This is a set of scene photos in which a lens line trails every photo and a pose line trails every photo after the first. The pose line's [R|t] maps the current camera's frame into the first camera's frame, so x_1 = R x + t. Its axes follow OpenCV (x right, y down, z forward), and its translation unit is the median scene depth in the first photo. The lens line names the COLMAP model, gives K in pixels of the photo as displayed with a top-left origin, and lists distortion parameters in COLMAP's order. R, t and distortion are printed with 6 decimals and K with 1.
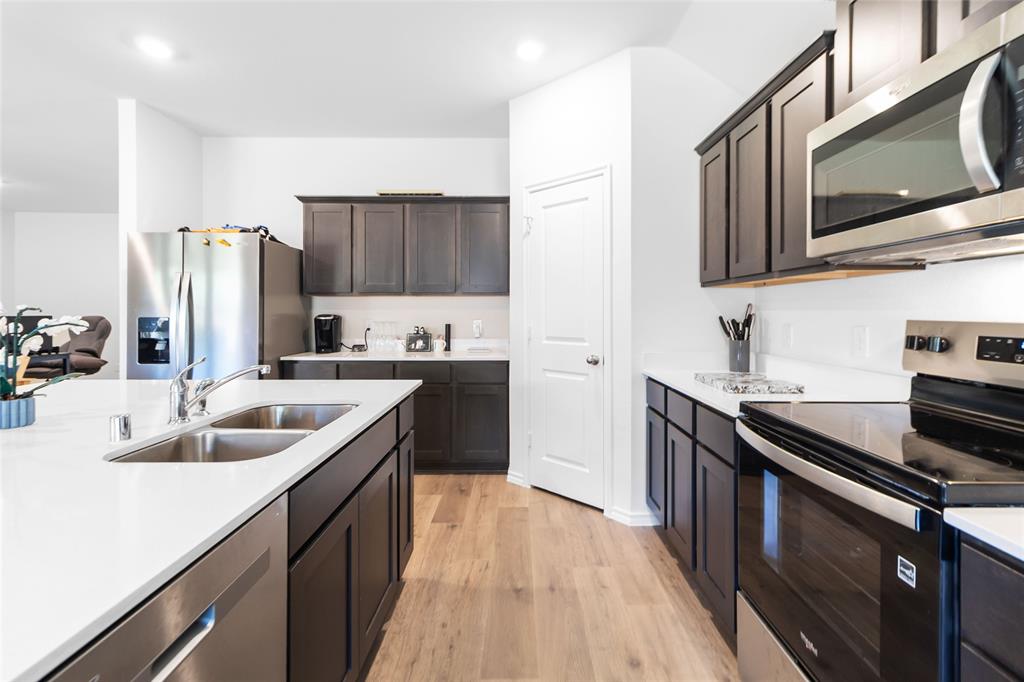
lens RADIAL K [[472.4, 0, 522.5], [0, 472.4, 316.5], [0, 0, 1]] dist [0.003071, 0.000139]
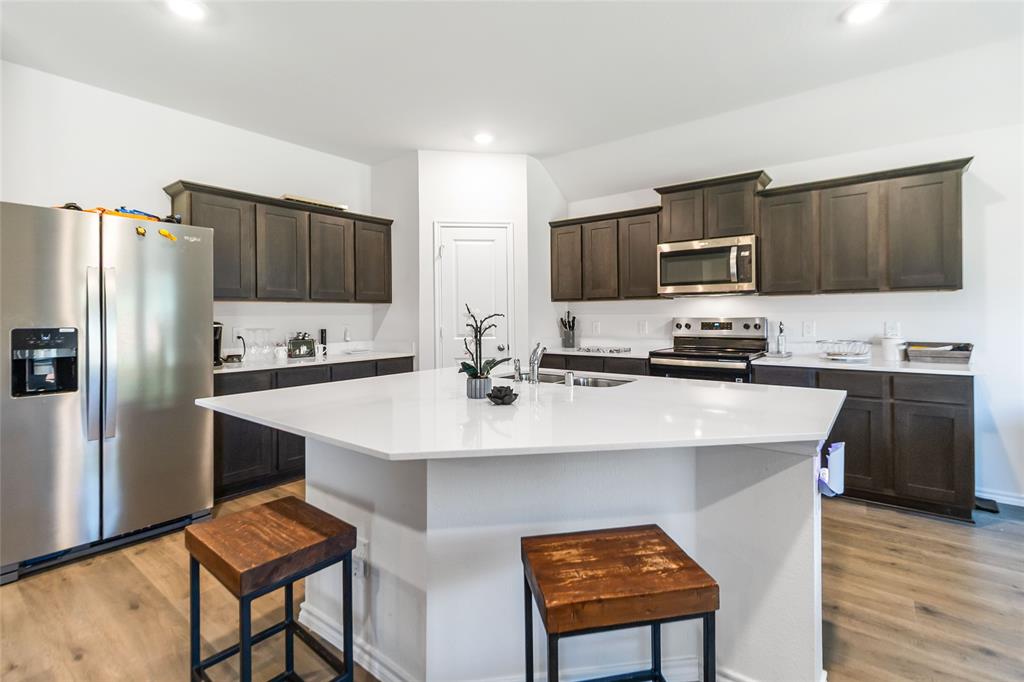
lens RADIAL K [[468.5, 0, 527.0], [0, 468.5, 319.1], [0, 0, 1]] dist [0.005546, 0.000363]
pose [[0.609891, -0.011260, 0.792405, -0.956088], [0.015945, 0.999871, 0.001936, -0.001767], [-0.792325, 0.011454, 0.609992, 0.008564]]
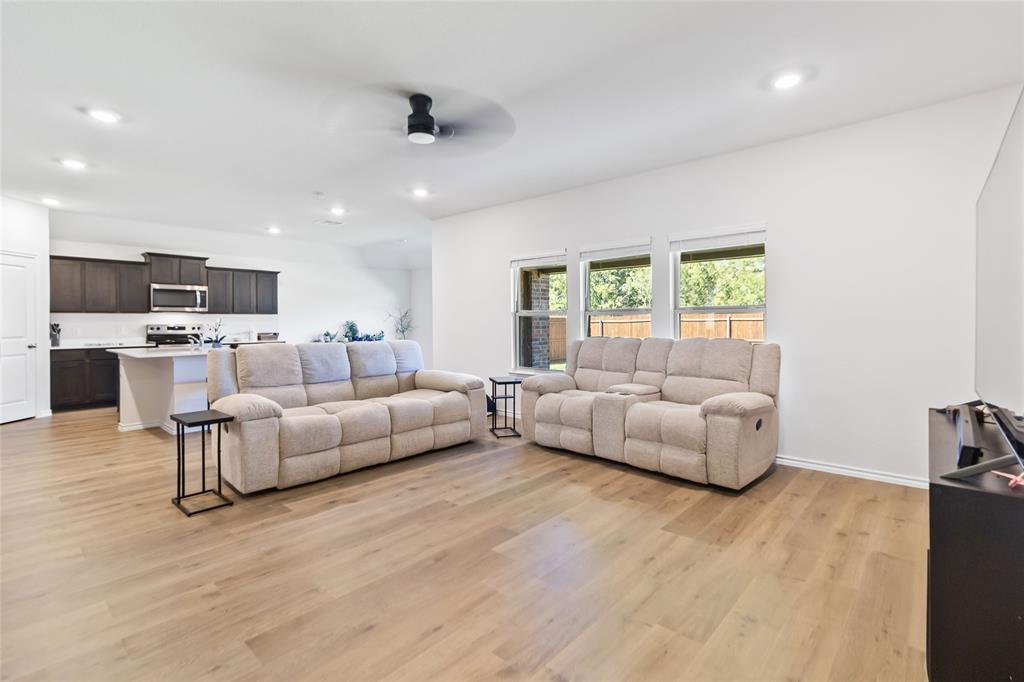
lens RADIAL K [[466.7, 0, 515.4], [0, 466.7, 320.9], [0, 0, 1]] dist [-0.001351, -0.000019]
pose [[-0.745063, 0.002772, 0.666989, -2.669660], [0.008976, 0.999942, 0.005870, -0.010455], [-0.666934, 0.010361, -0.745045, 1.058167]]
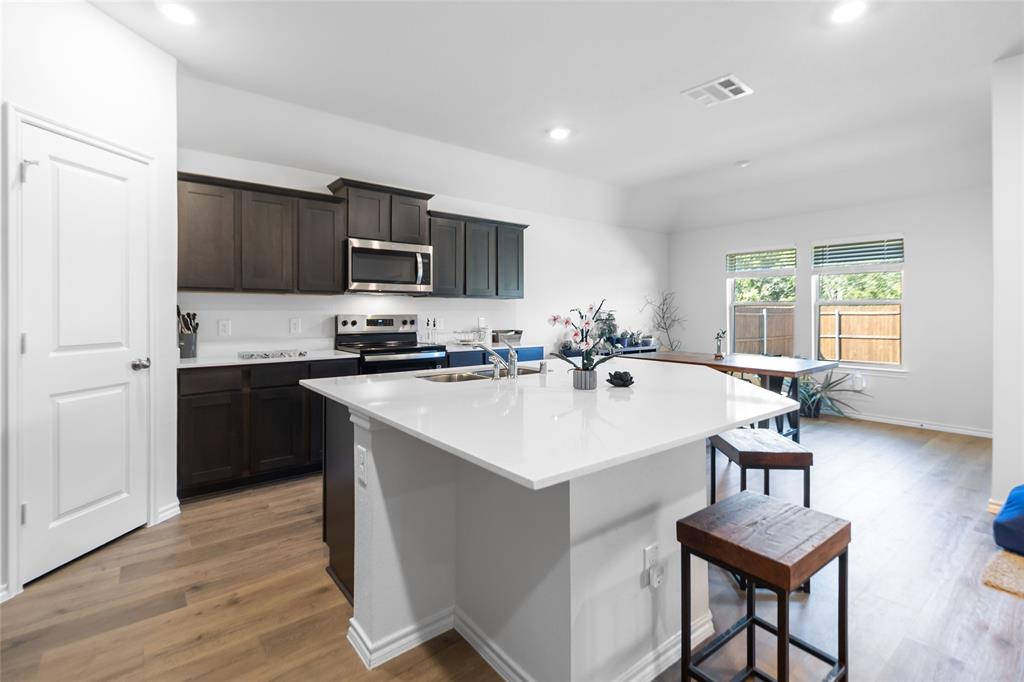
lens RADIAL K [[468.1, 0, 518.8], [0, 468.1, 312.6], [0, 0, 1]] dist [0.003323, 0.000162]
pose [[-0.617920, -0.001191, 0.786240, -0.958109], [0.005735, 0.999965, 0.006022, -0.007365], [-0.786220, 0.008230, -0.617892, 0.940351]]
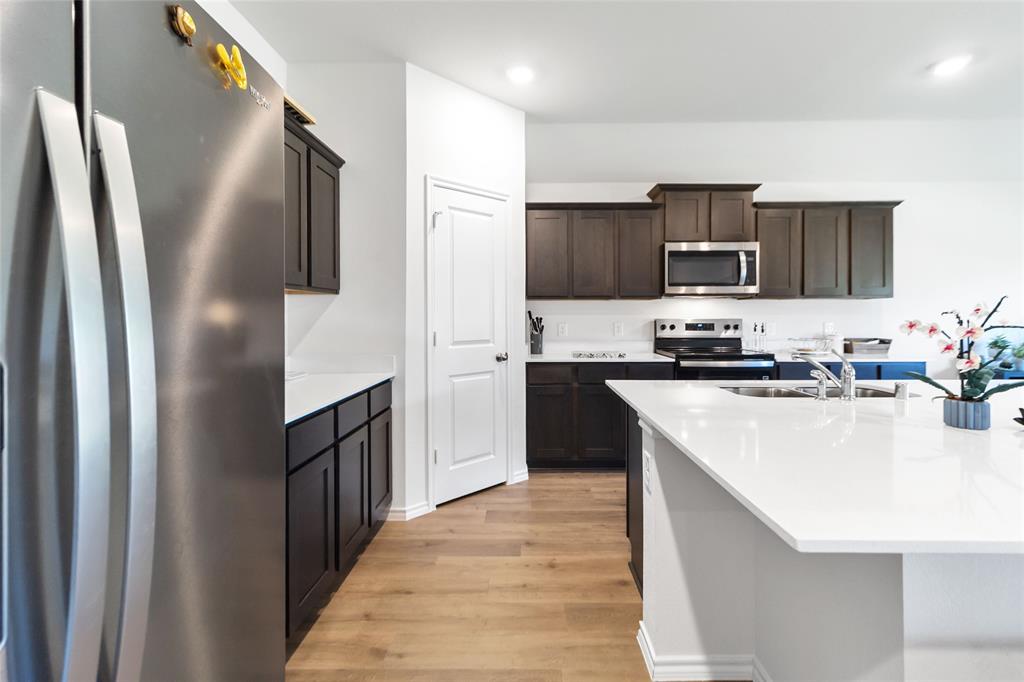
lens RADIAL K [[468.5, 0, 527.0], [0, 468.5, 319.1], [0, 0, 1]] dist [0.005546, 0.000363]
pose [[0.016572, -0.006084, 0.999844, -0.958823], [0.011292, 0.999919, 0.005898, -0.007725], [-0.999799, 0.011193, 0.016639, 0.875306]]
